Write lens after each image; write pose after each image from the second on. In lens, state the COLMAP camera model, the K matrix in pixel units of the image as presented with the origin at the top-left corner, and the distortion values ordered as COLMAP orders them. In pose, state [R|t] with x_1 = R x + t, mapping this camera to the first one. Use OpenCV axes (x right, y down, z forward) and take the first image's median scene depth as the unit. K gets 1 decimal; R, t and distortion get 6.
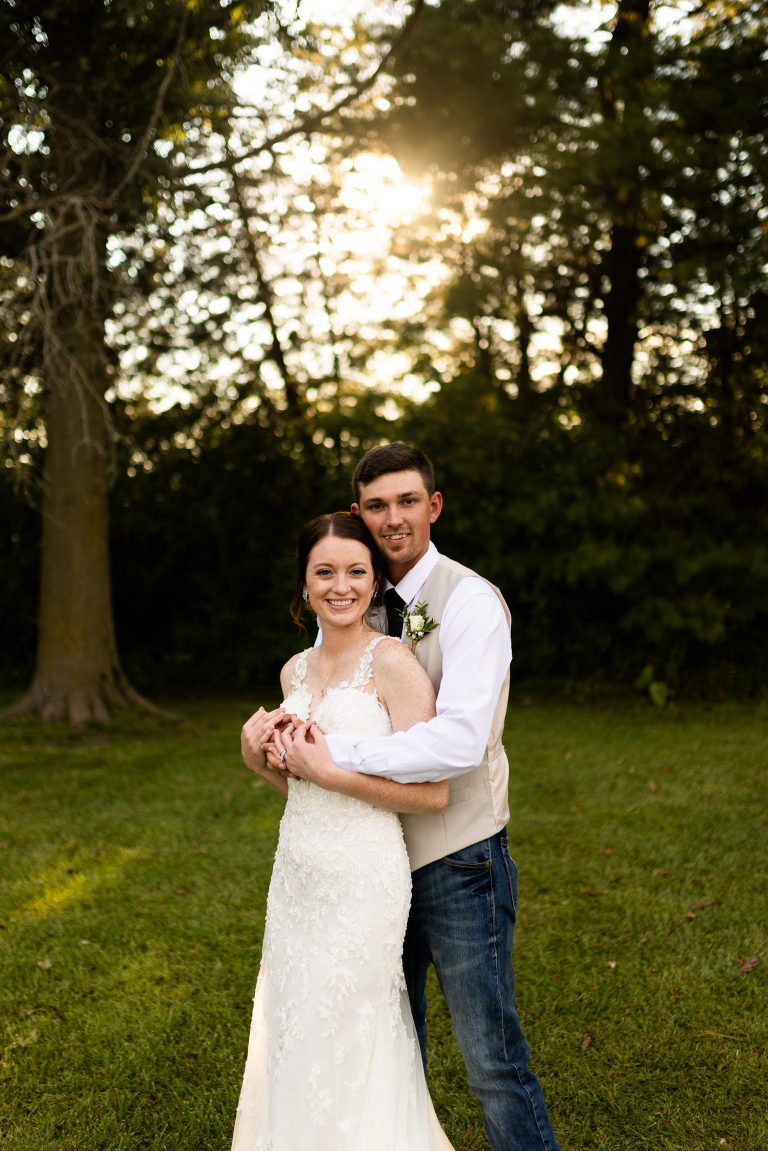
lens RADIAL K [[1296.2, 0, 366.9], [0, 1296.2, 563.1], [0, 0, 1]] dist [-0.004011, -0.000929]
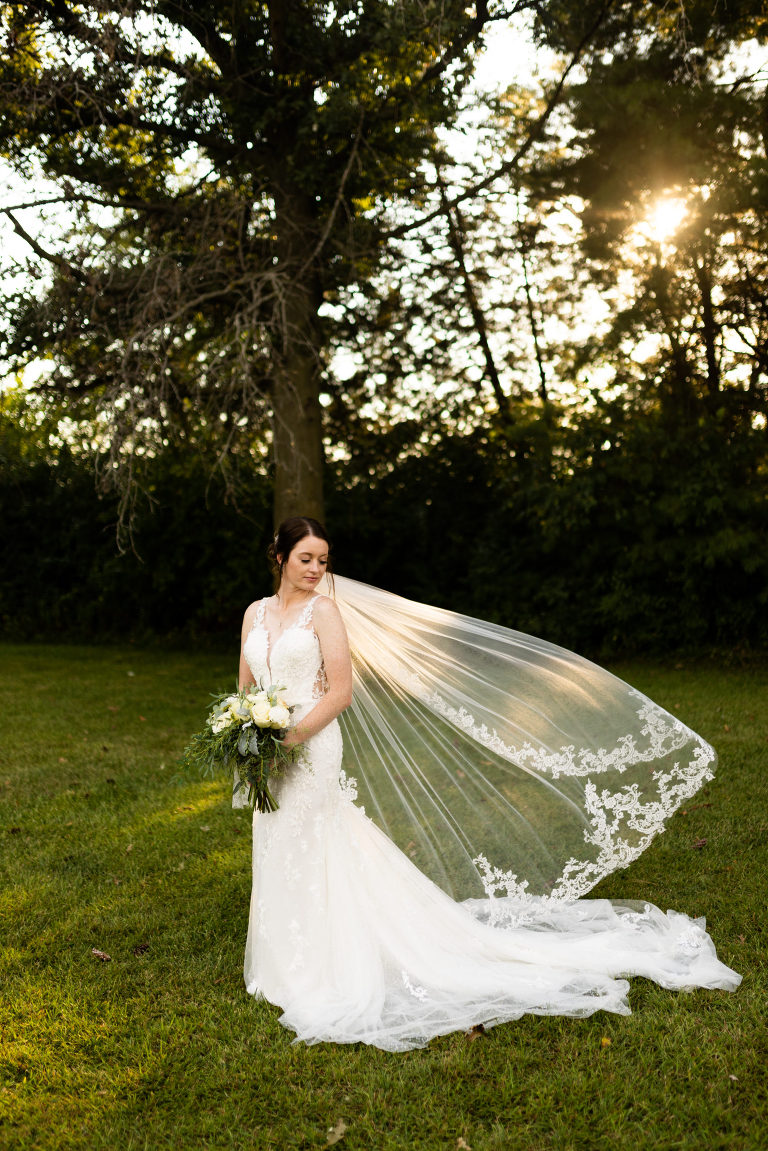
lens RADIAL K [[1164.2, 0, 384.0], [0, 1164.2, 575.5], [0, 0, 1]] dist [0.064362, -0.170262]
pose [[0.978455, -0.017350, -0.205729, 0.054898], [0.021324, 0.999626, 0.017113, 0.000719], [0.205356, -0.021131, 0.978459, -0.061089]]
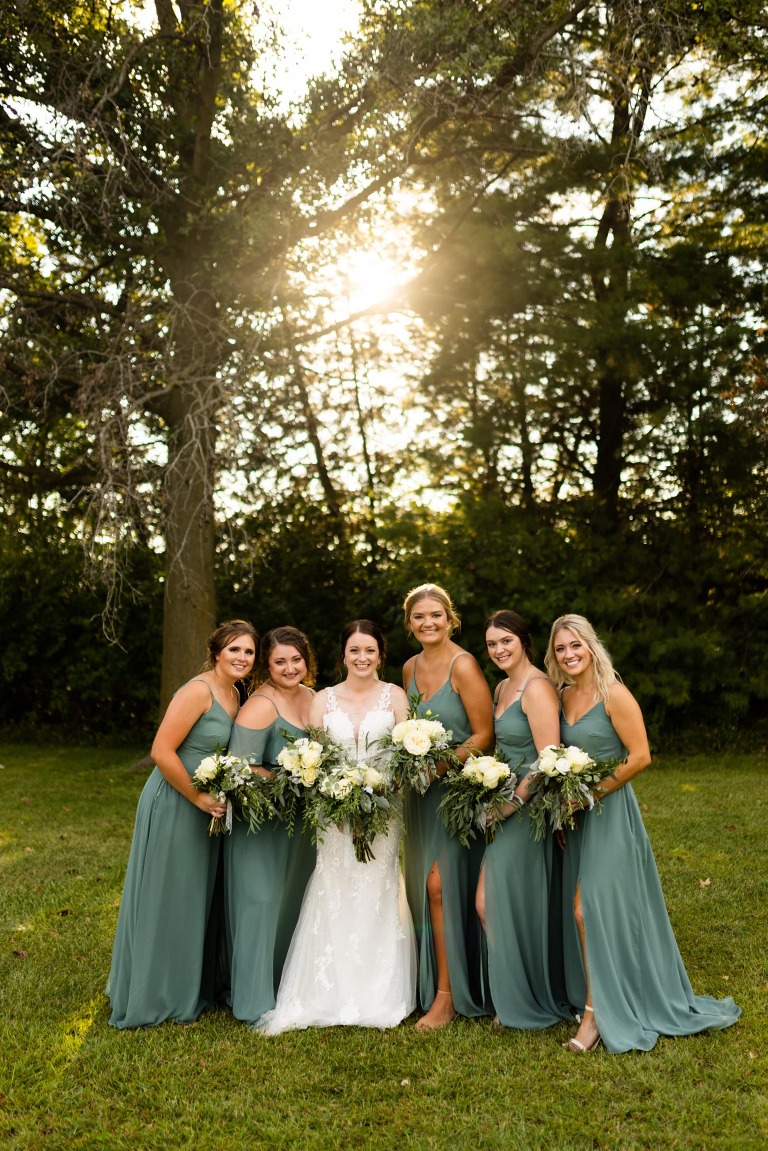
lens RADIAL K [[1212.3, 0, 397.4], [0, 1212.3, 597.0], [0, 0, 1]] dist [0.002653, -0.012678]
pose [[0.999576, -0.000662, 0.029098, -0.034905], [0.001883, 0.999117, -0.041978, 0.000799], [-0.029045, 0.042015, 0.998695, -0.125863]]
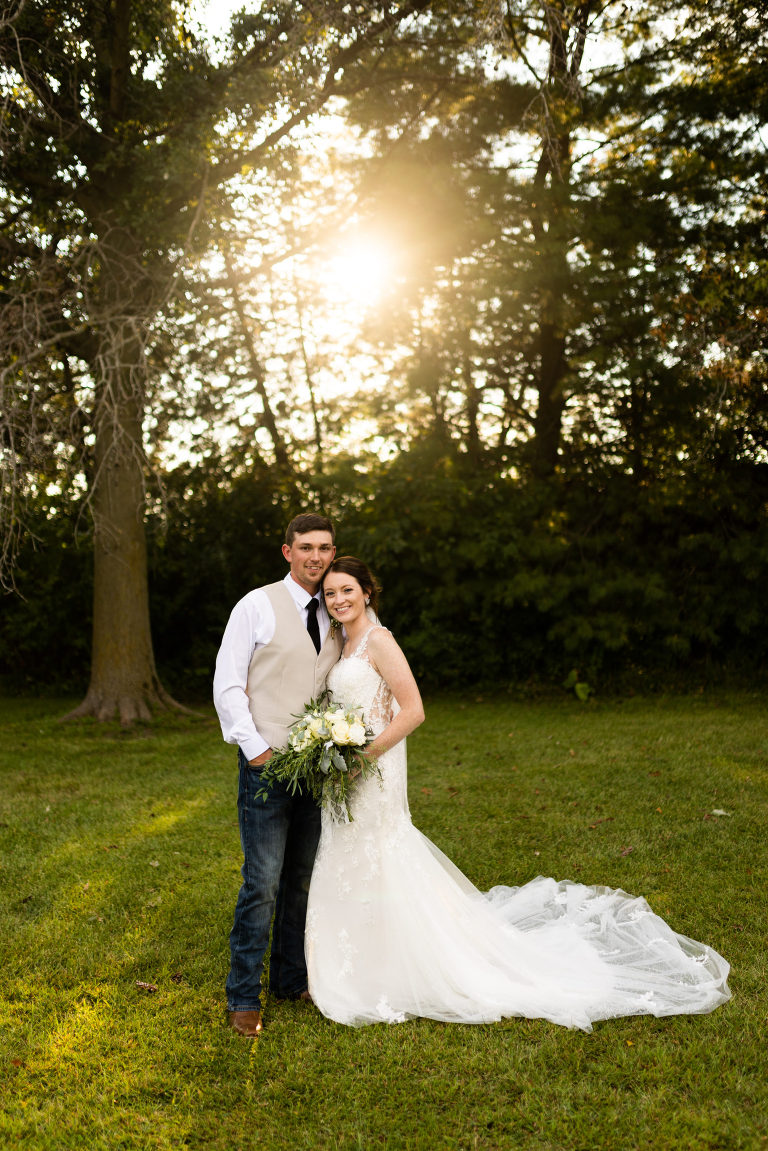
lens RADIAL K [[1158.0, 0, 381.2], [0, 1158.0, 580.5], [0, 0, 1]] dist [0.000958, -0.000638]
pose [[0.999112, -0.015435, 0.039197, -0.009934], [0.015920, 0.999800, -0.012090, 0.001909], [-0.039002, 0.012703, 0.999158, -0.086349]]
